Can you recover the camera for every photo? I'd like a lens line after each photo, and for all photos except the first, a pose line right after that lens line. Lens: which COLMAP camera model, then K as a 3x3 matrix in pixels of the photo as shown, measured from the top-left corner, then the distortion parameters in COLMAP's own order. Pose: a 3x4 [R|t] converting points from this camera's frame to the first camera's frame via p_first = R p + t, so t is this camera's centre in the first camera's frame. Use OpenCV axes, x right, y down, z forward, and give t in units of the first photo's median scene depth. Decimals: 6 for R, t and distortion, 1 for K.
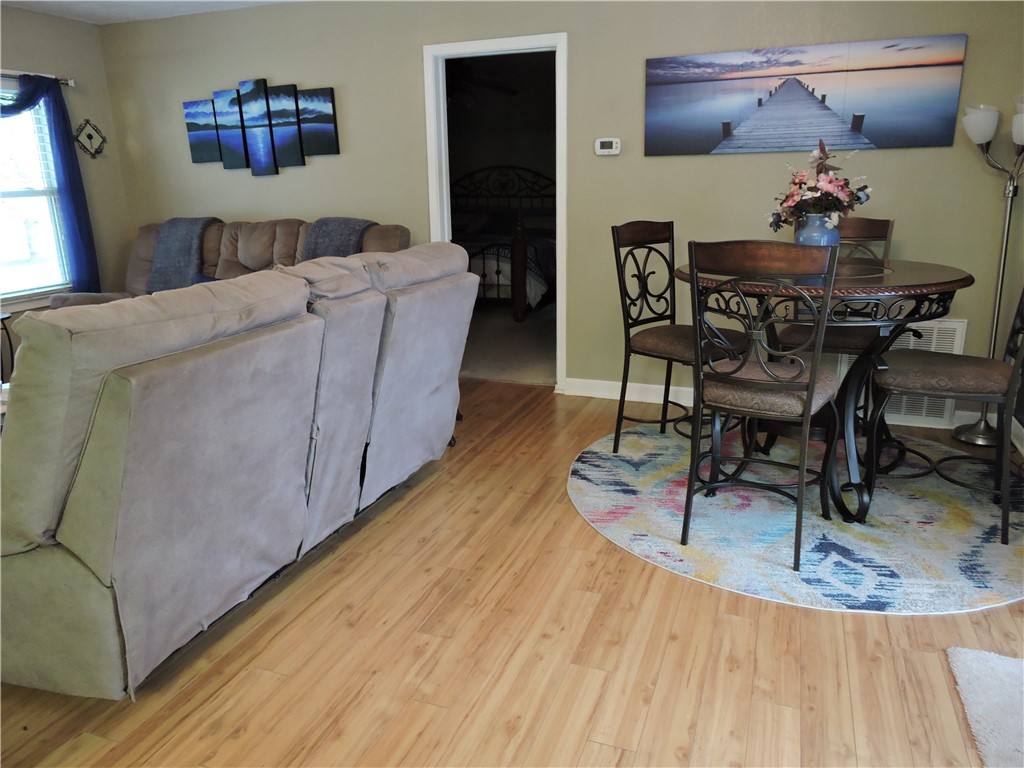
lens RADIAL K [[729.6, 0, 514.9], [0, 729.6, 383.9], [0, 0, 1]] dist [-0.003754, -0.002016]
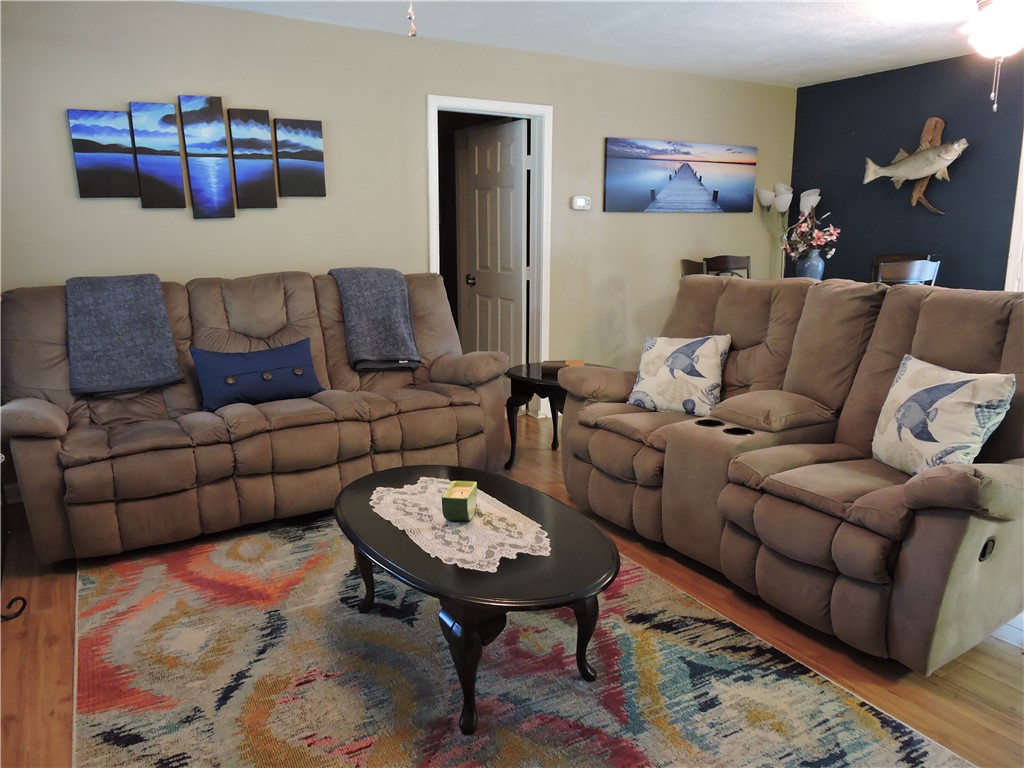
lens RADIAL K [[729.6, 0, 514.9], [0, 729.6, 383.9], [0, 0, 1]] dist [-0.003754, -0.002016]
pose [[0.615808, -0.146293, 0.774196, -0.970812], [0.209834, 0.977575, 0.017818, -0.078610], [-0.759441, 0.151480, 0.632695, 0.376528]]
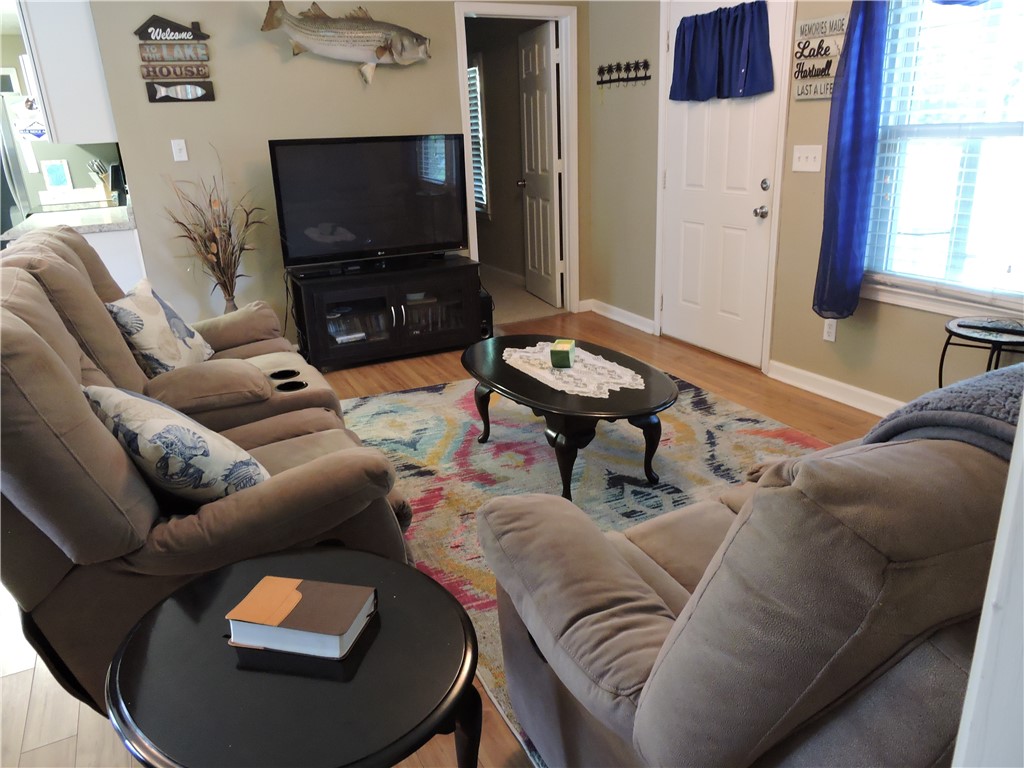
lens RADIAL K [[729.6, 0, 514.9], [0, 729.6, 383.9], [0, 0, 1]] dist [-0.003754, -0.002016]
pose [[-0.674605, 0.290071, -0.678798, -0.013475], [-0.148703, 0.847306, 0.509863, -0.341537], [0.723046, 0.444896, -0.528463, 1.160372]]
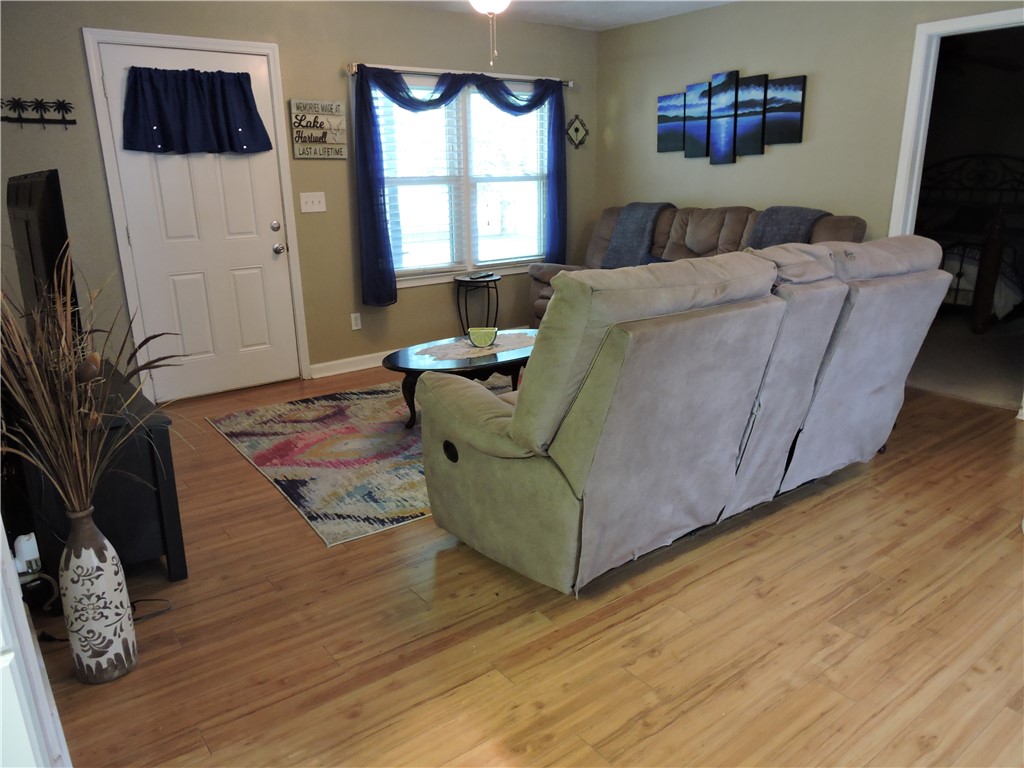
lens RADIAL K [[729.6, 0, 514.9], [0, 729.6, 383.9], [0, 0, 1]] dist [-0.003754, -0.002016]
pose [[0.848762, 0.153727, -0.505935, -0.023278], [-0.146522, 0.987716, 0.054307, 0.014427], [0.508069, 0.028037, 0.860860, -0.049784]]
